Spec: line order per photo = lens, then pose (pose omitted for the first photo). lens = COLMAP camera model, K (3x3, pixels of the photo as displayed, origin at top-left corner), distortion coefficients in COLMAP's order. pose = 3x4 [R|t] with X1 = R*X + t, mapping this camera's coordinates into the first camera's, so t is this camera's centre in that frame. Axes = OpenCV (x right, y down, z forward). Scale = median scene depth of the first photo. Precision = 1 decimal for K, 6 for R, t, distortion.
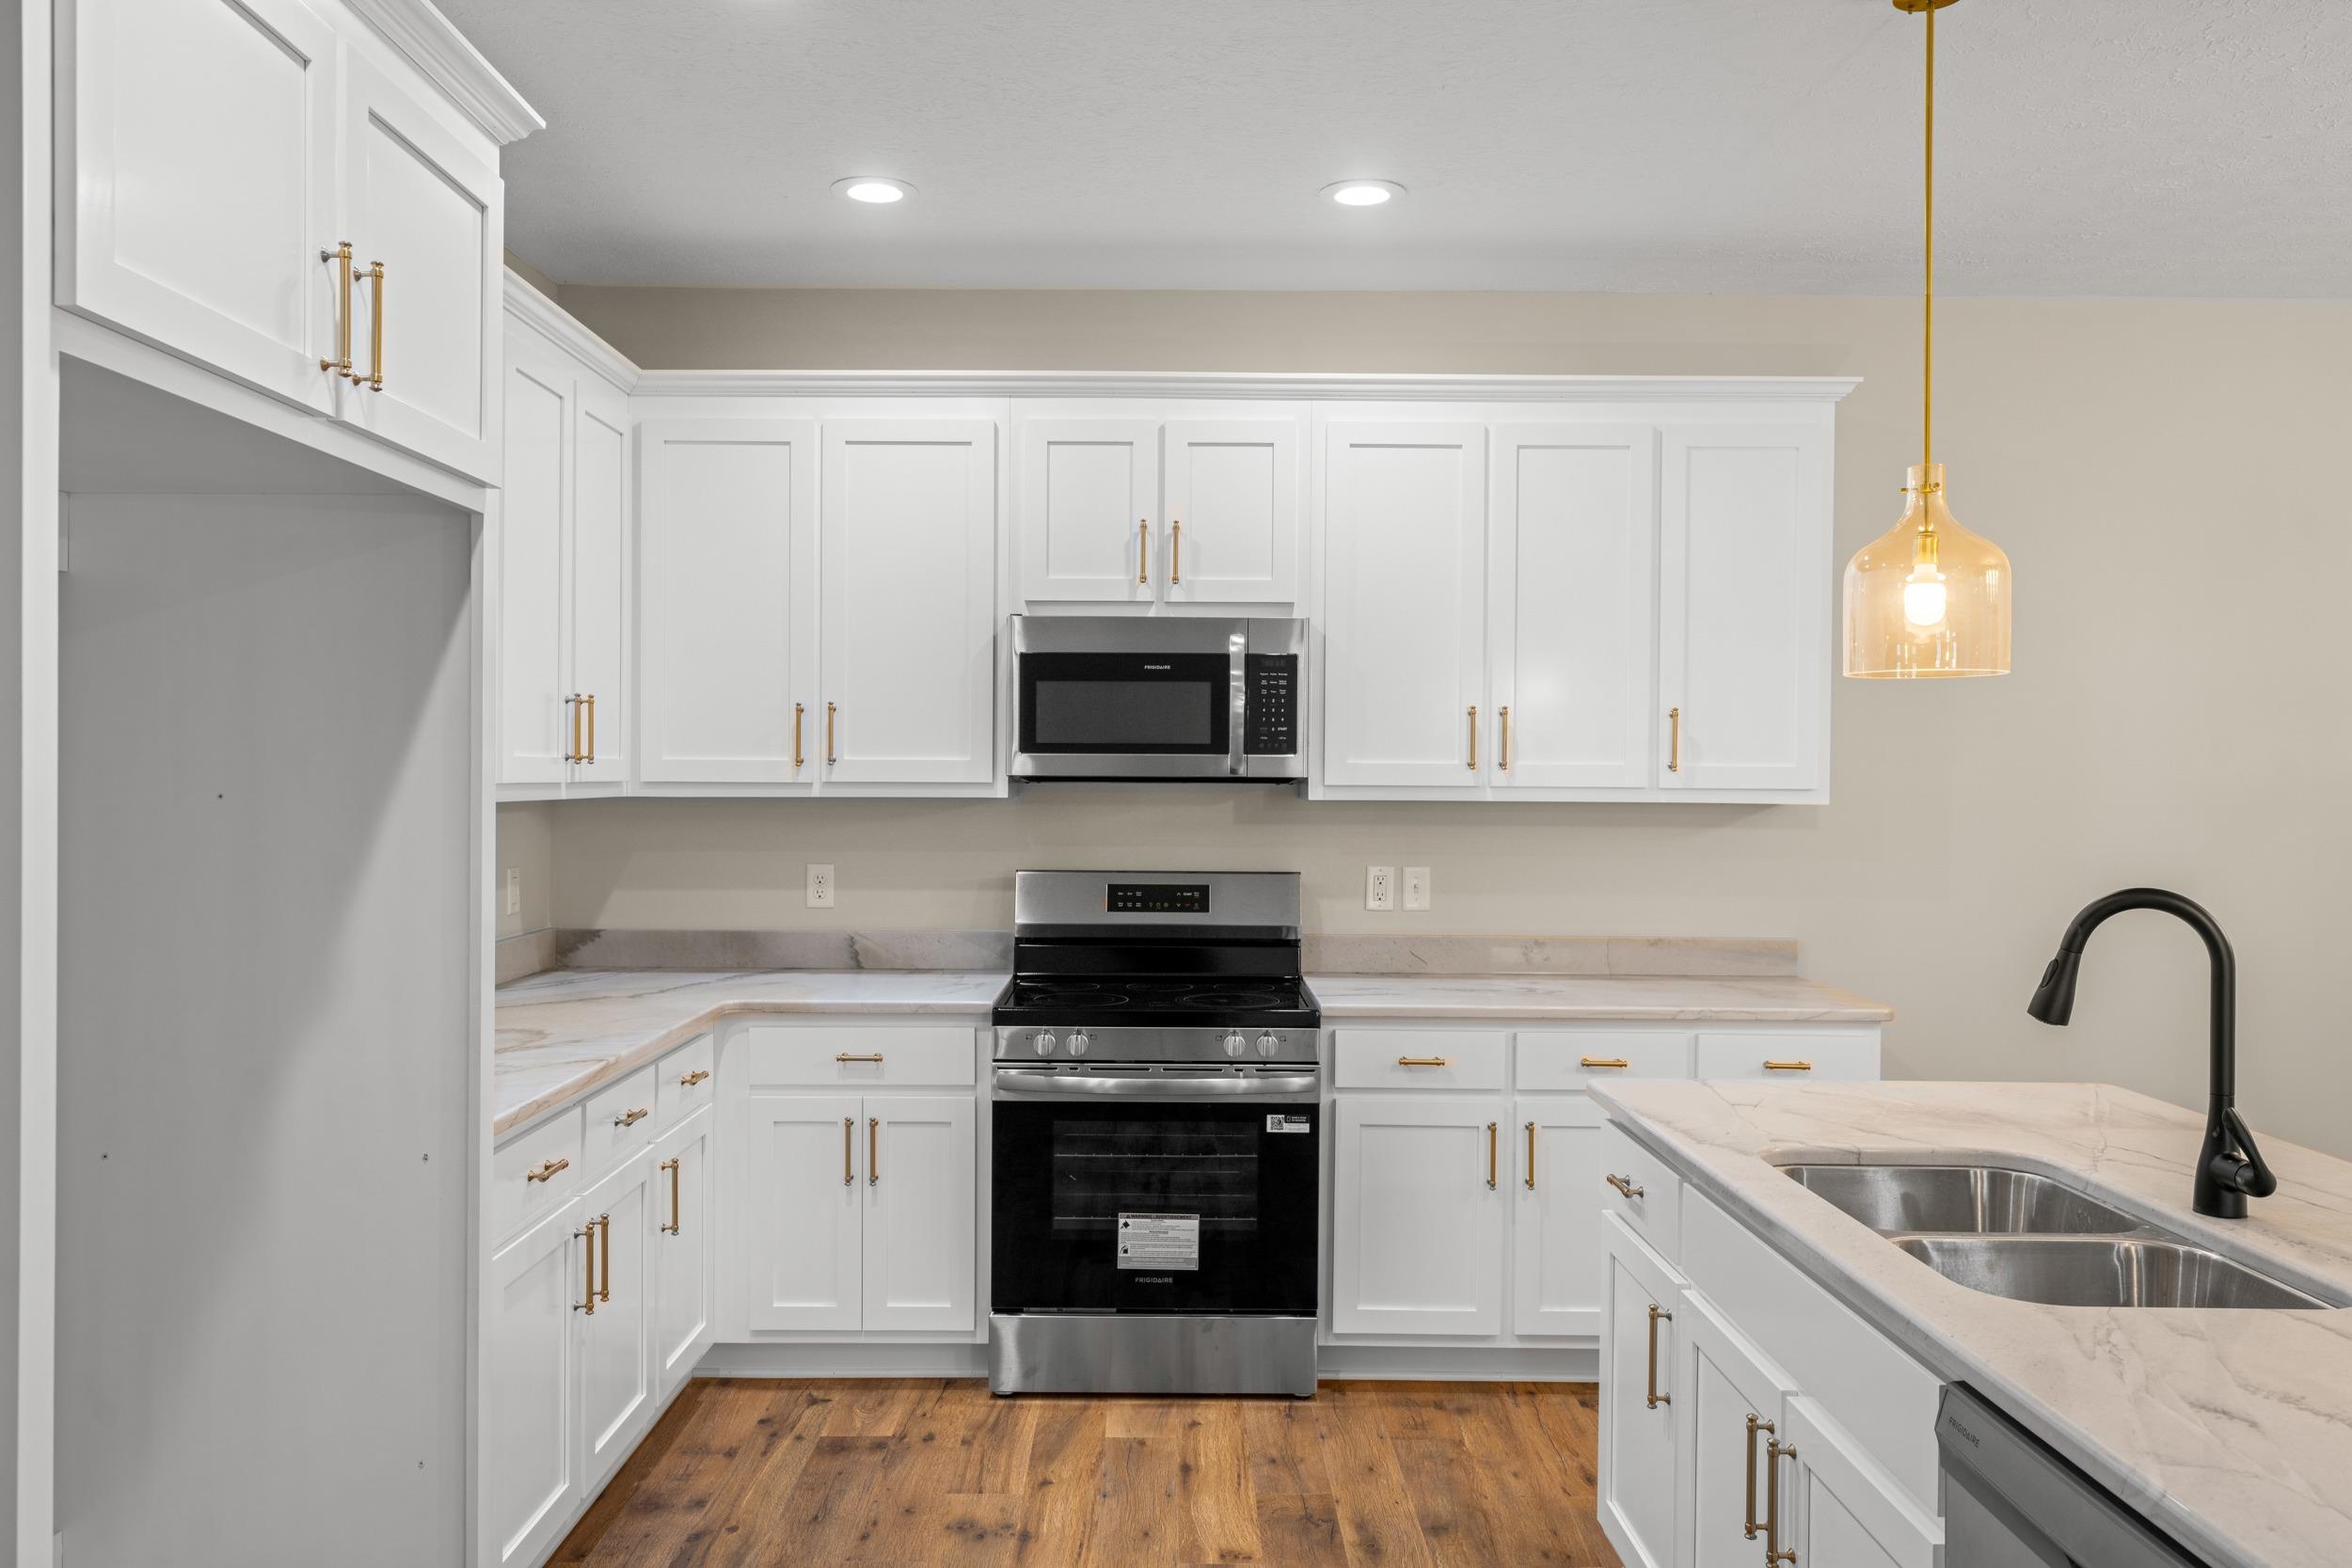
lens RADIAL K [[1721.4, 0, 1156.4], [0, 1721.4, 786.2], [0, 0, 1]] dist [-0.004435, 0.004268]
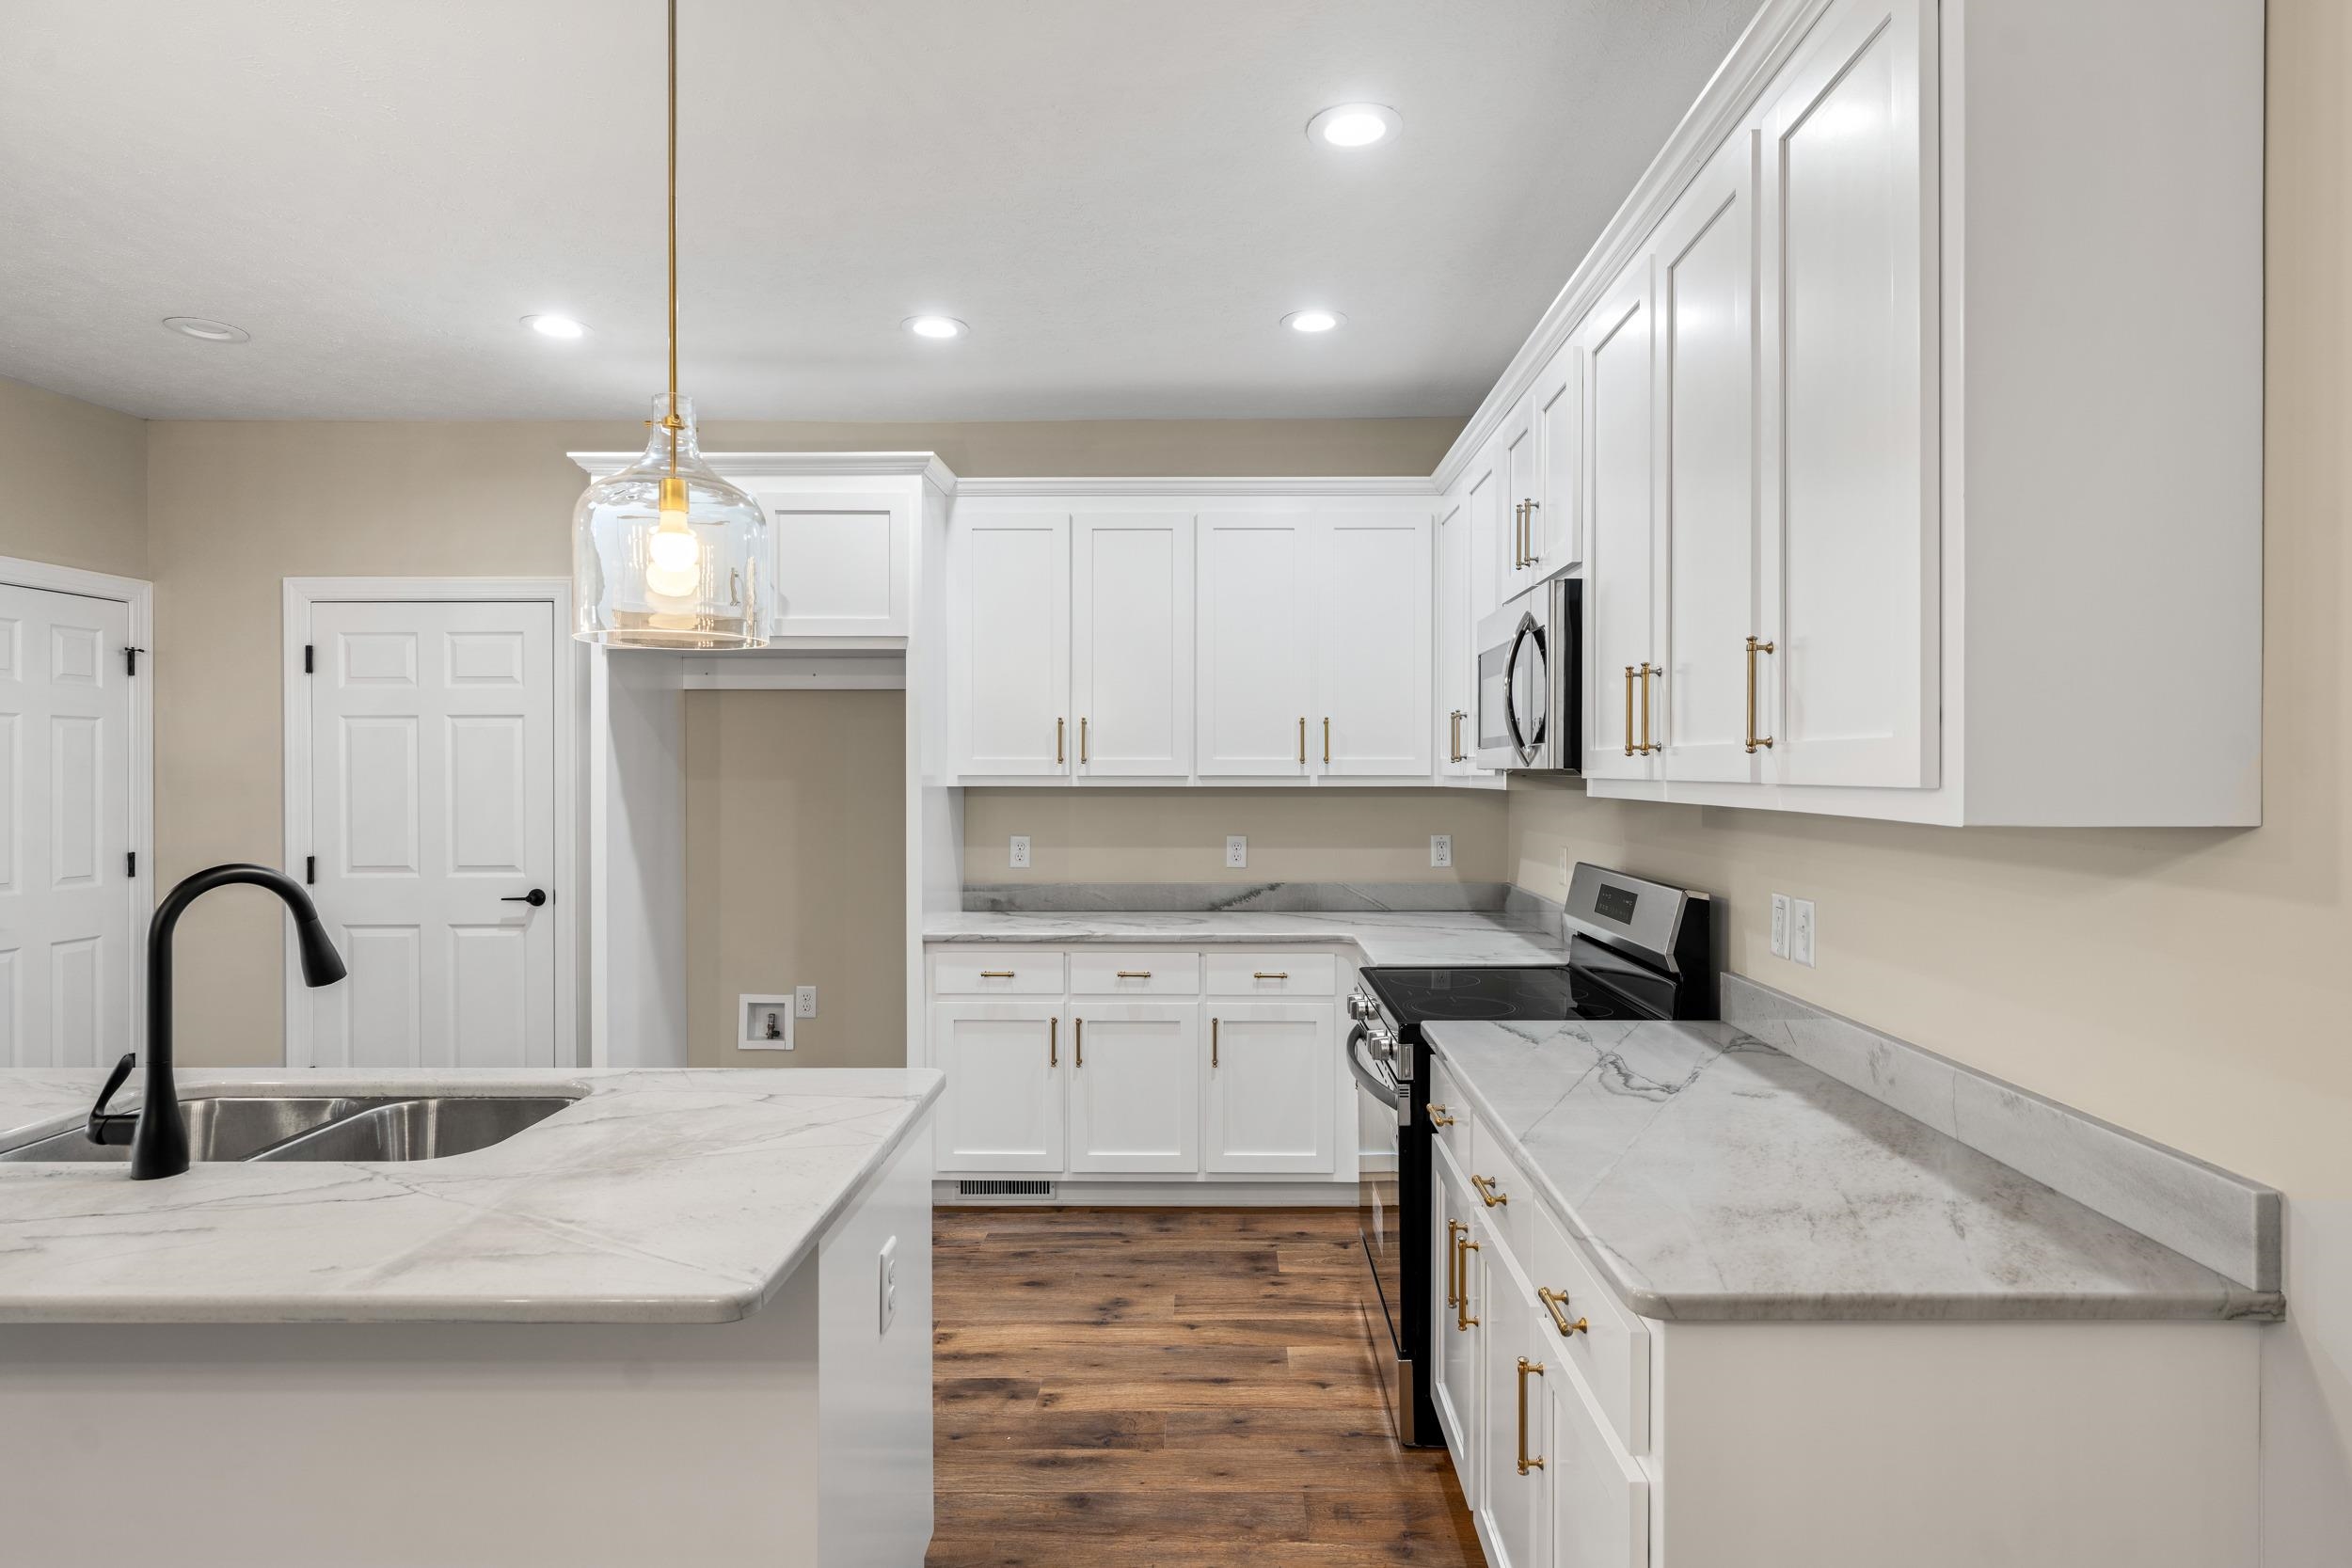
lens RADIAL K [[1230.4, 0, 1210.4], [0, 1230.4, 778.0], [0, 0, 1]] dist [-0.004769, 0.000992]
pose [[-0.004628, -0.000059, -0.999989, 0.778840], [-0.007495, 0.999972, -0.000024, 0.000022], [0.999961, 0.007495, -0.004629, 0.937489]]
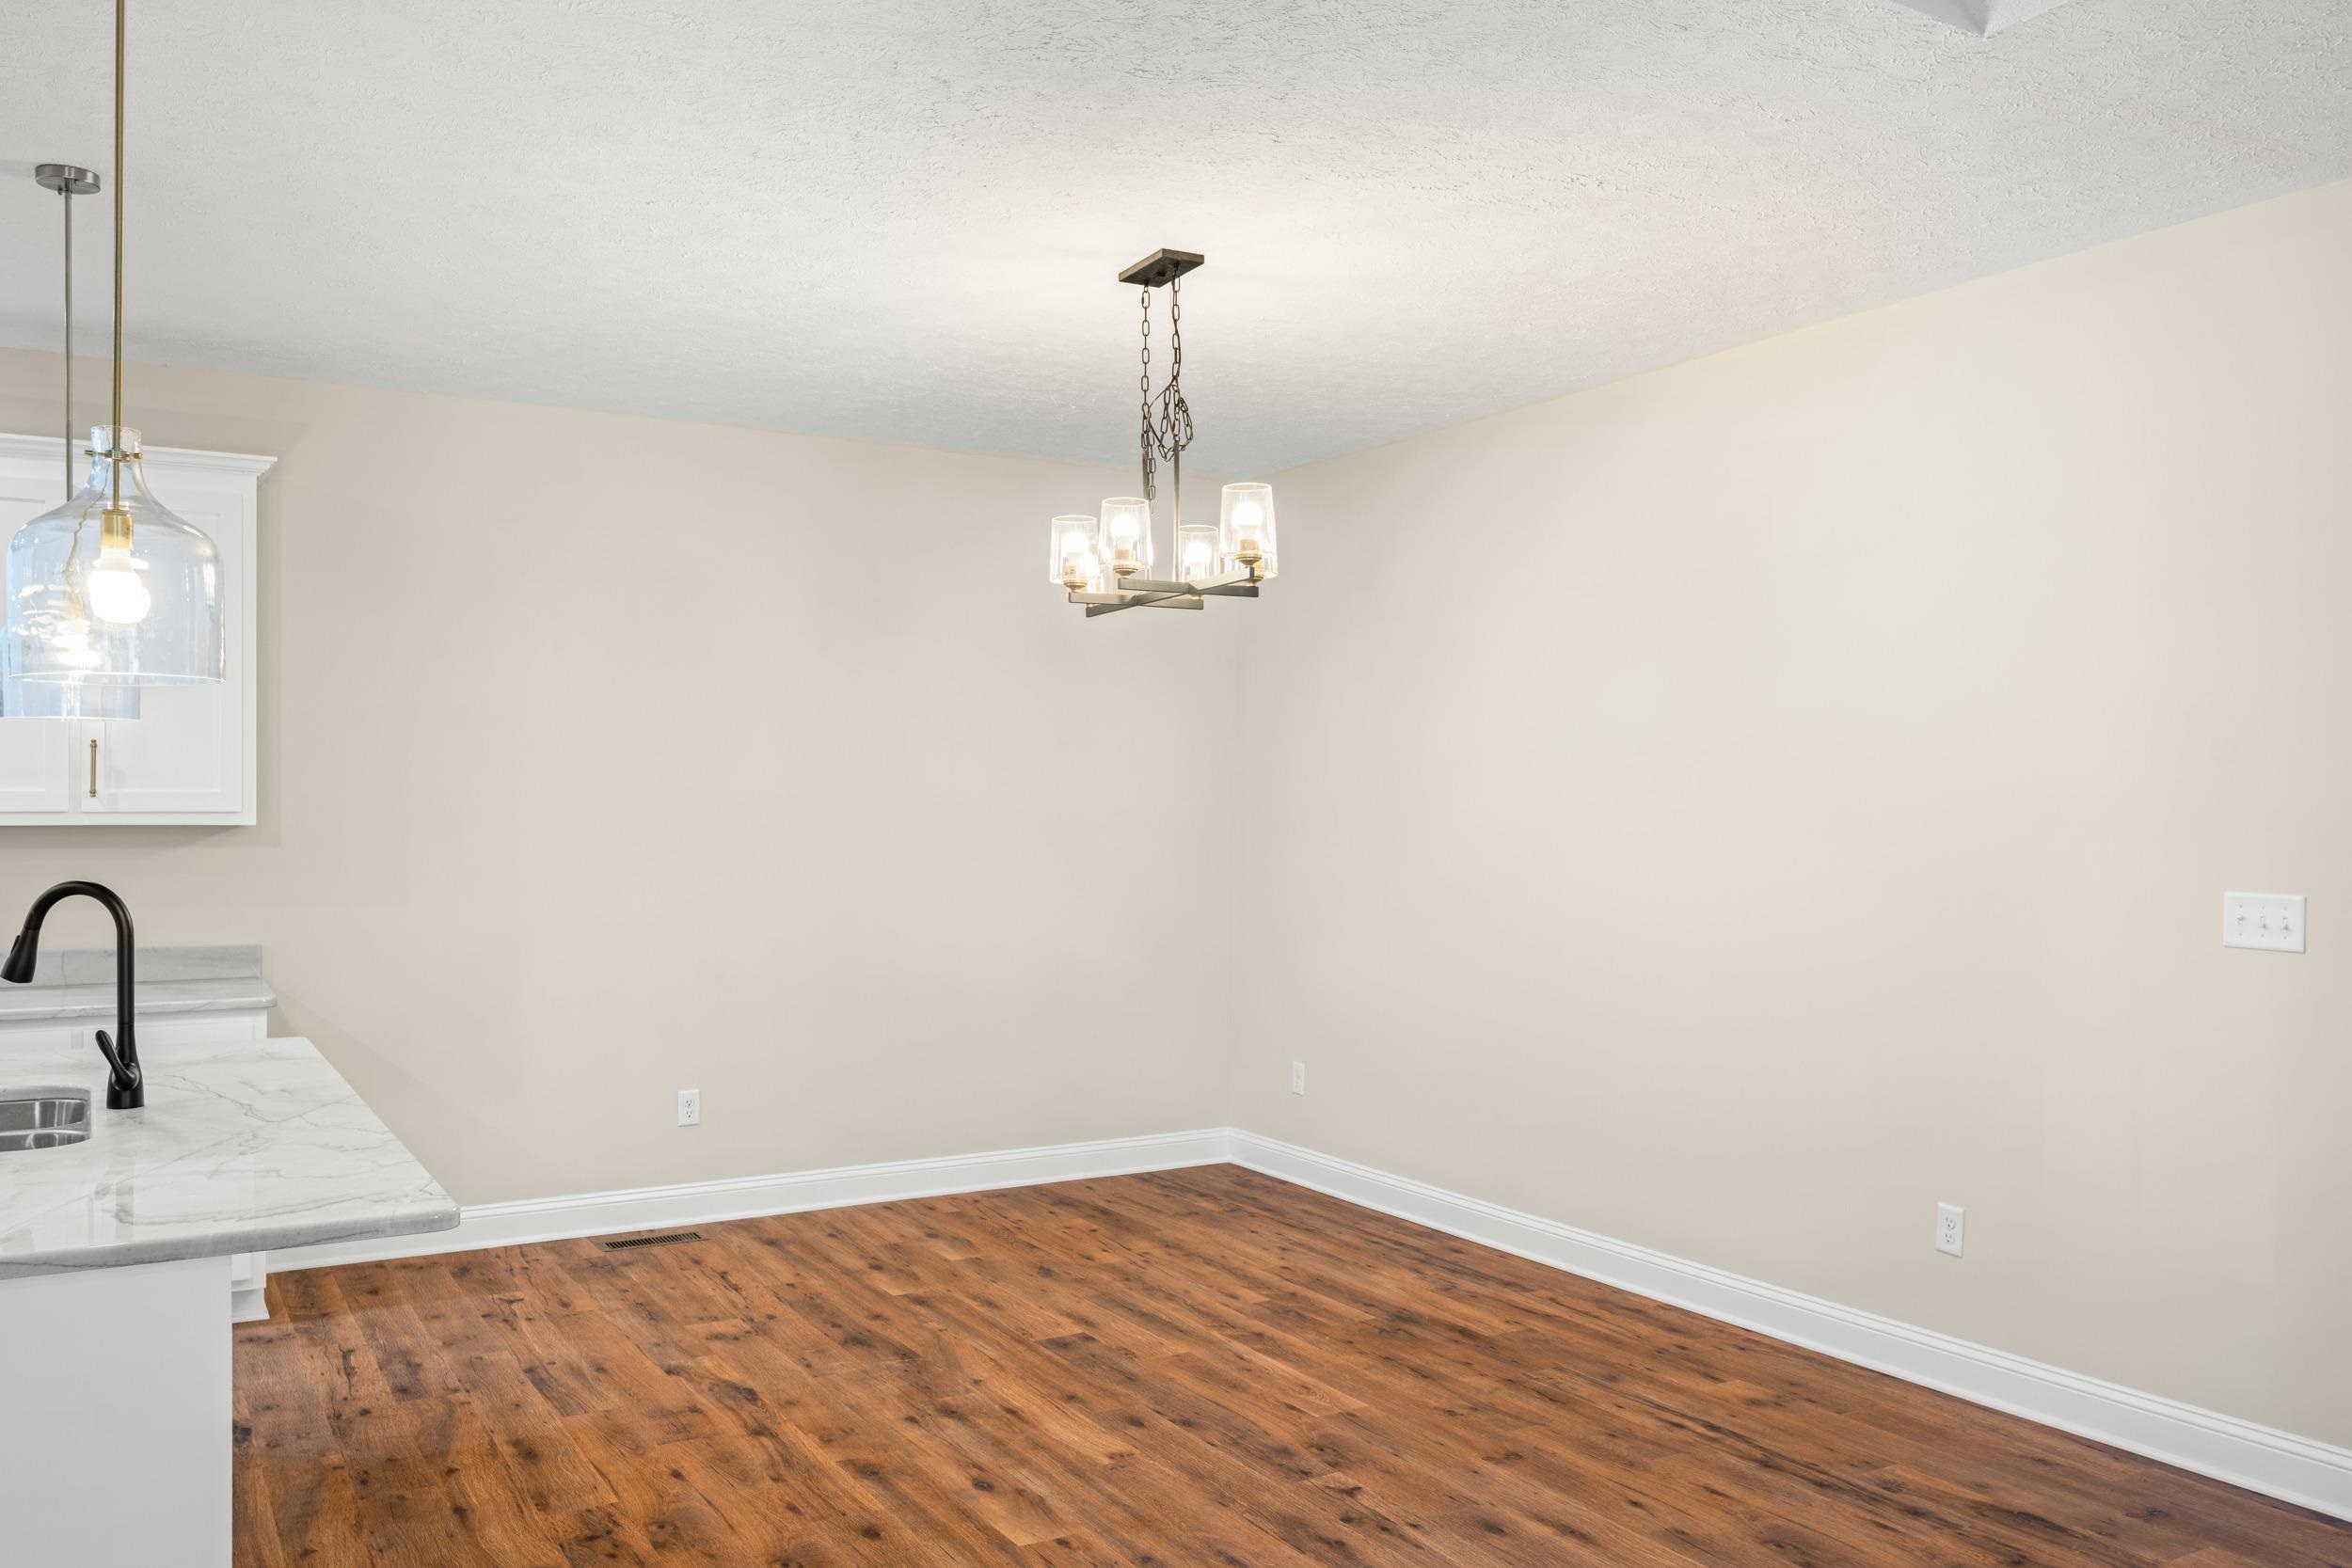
lens RADIAL K [[1832.5, 0, 1195.0], [0, 1832.5, 806.8], [0, 0, 1]] dist [0.016293, 0.001313]
pose [[0.858705, -0.008699, 0.512396, 0.340203], [0.009715, 0.999953, 0.000696, 0.004231], [-0.512378, 0.004380, 0.858749, -0.435856]]
